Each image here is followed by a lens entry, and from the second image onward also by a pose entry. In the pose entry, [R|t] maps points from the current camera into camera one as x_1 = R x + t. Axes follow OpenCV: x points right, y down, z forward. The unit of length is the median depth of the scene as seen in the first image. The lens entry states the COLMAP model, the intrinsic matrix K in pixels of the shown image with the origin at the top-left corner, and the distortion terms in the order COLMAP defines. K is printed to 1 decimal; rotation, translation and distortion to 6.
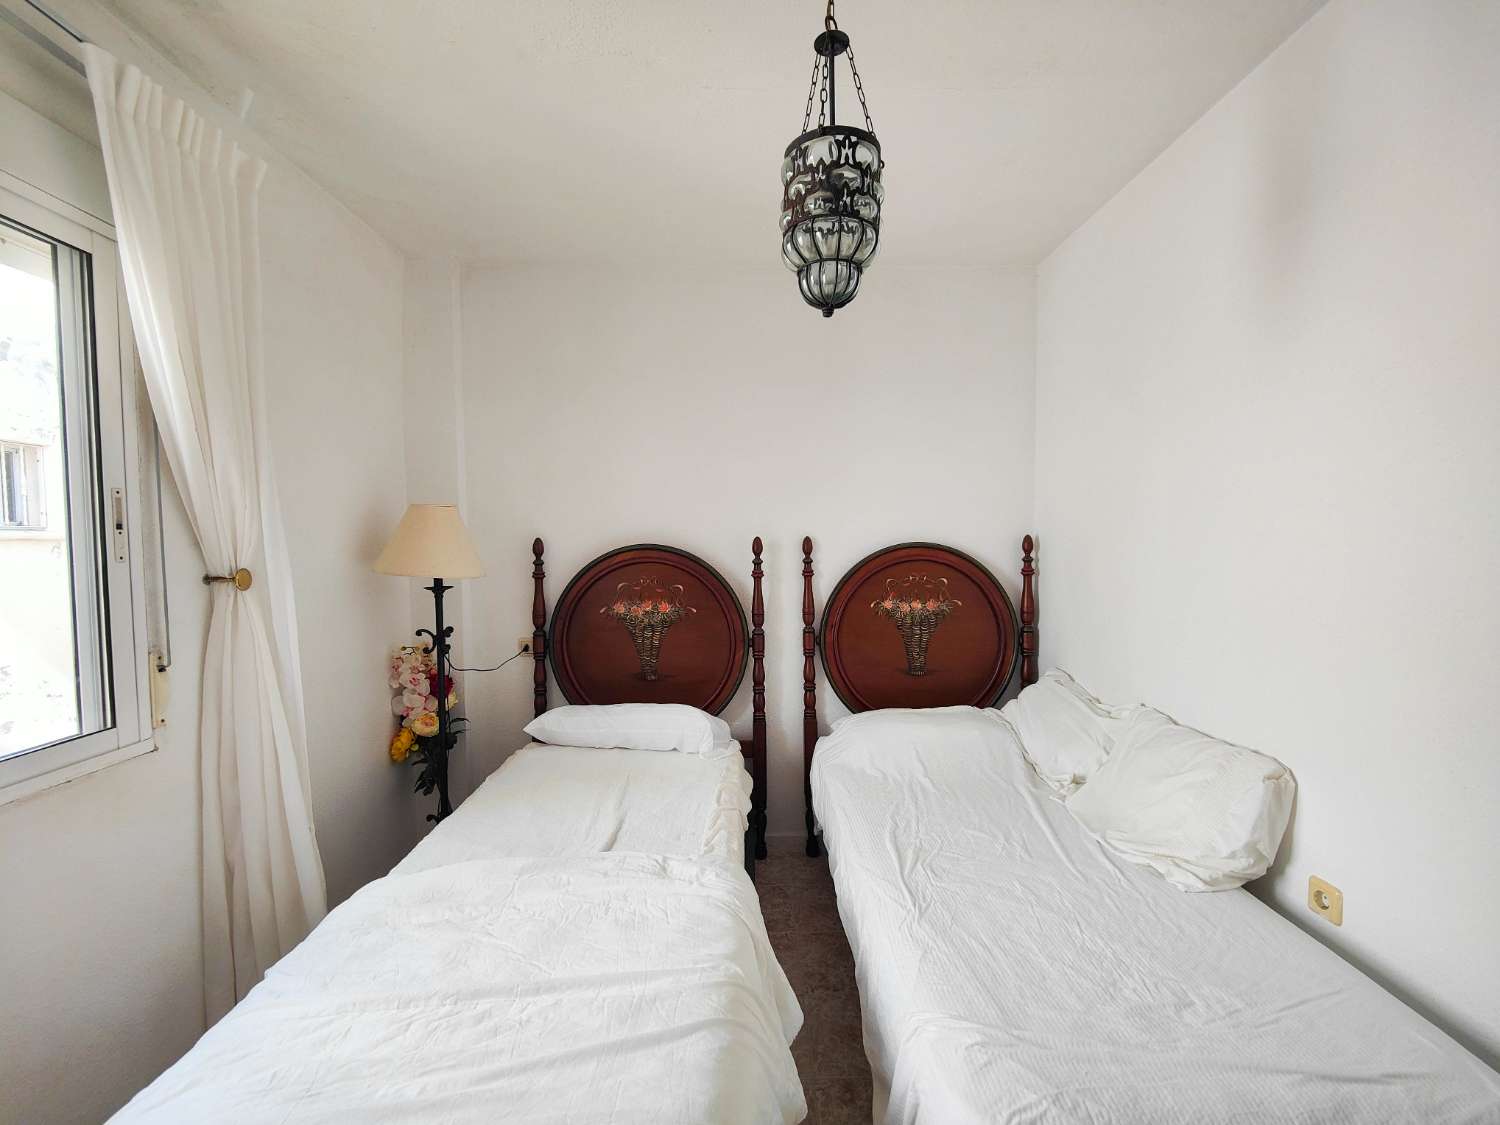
lens RADIAL K [[655.6, 0, 758.8], [0, 655.6, 563.9], [0, 0, 1]] dist [0.010879, -0.009517]
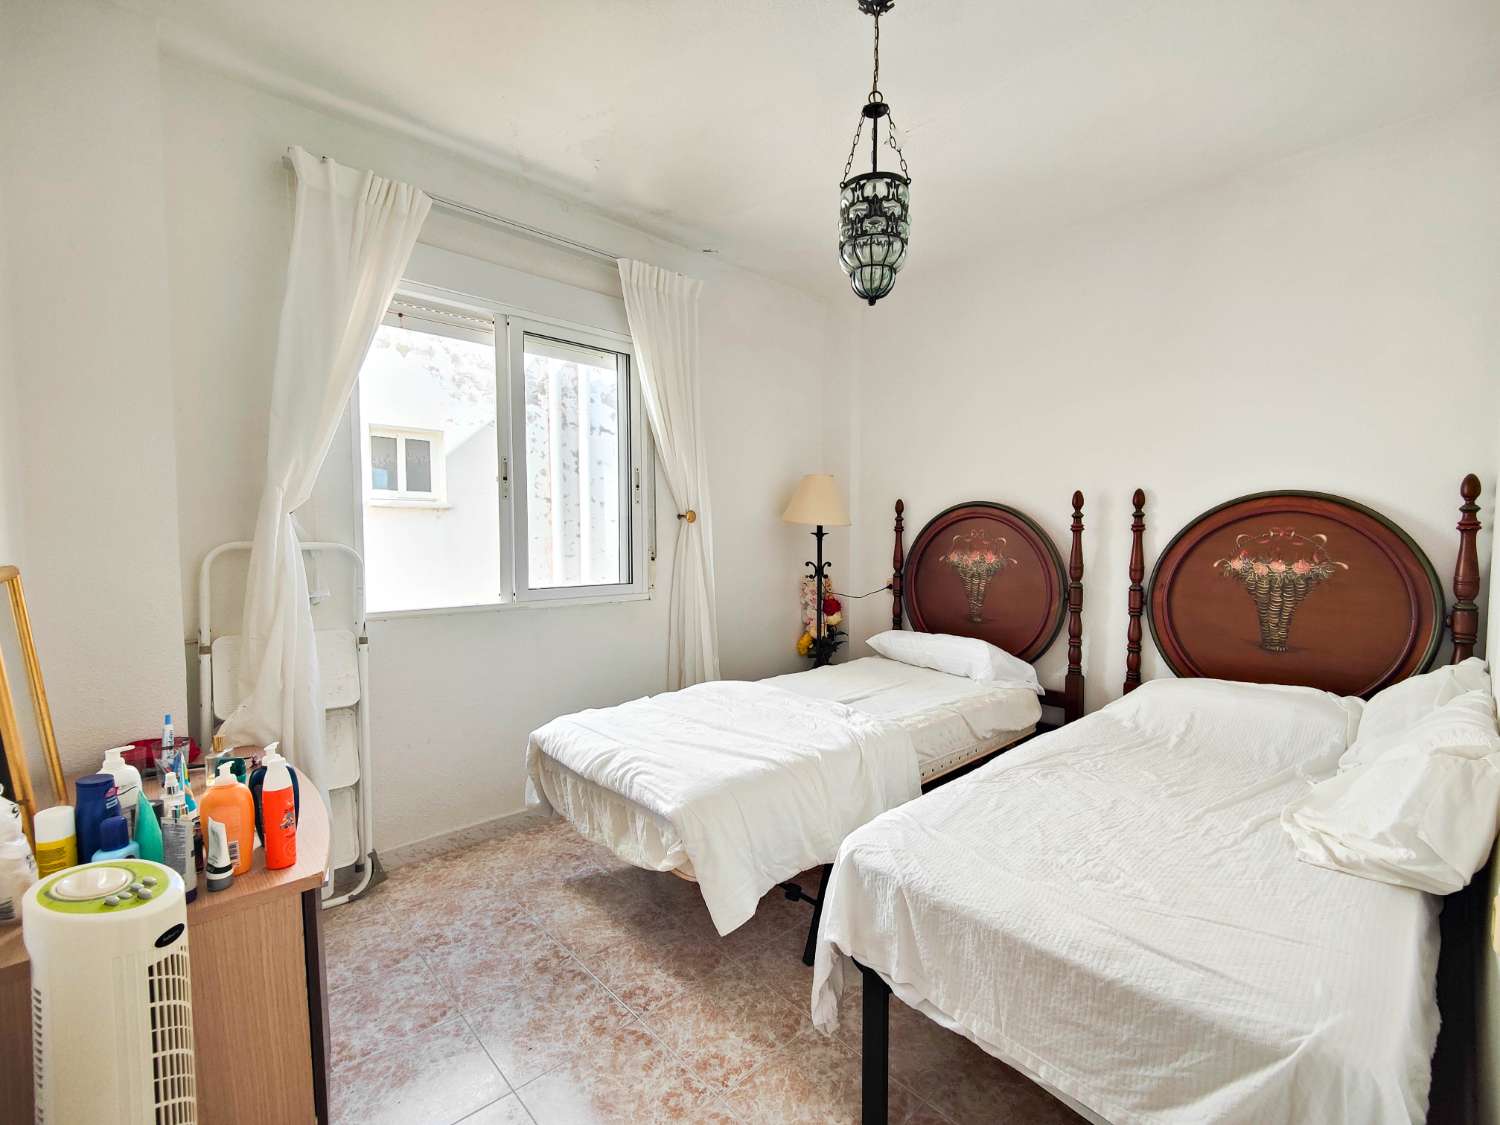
lens RADIAL K [[655.6, 0, 748.2], [0, 655.6, 568.6], [0, 0, 1]] dist [0.010879, -0.009517]
pose [[0.666425, 0.049676, -0.743915, 0.422509], [-0.035933, 0.998758, 0.034503, 0.061943], [0.744706, 0.003738, 0.667383, -0.056837]]
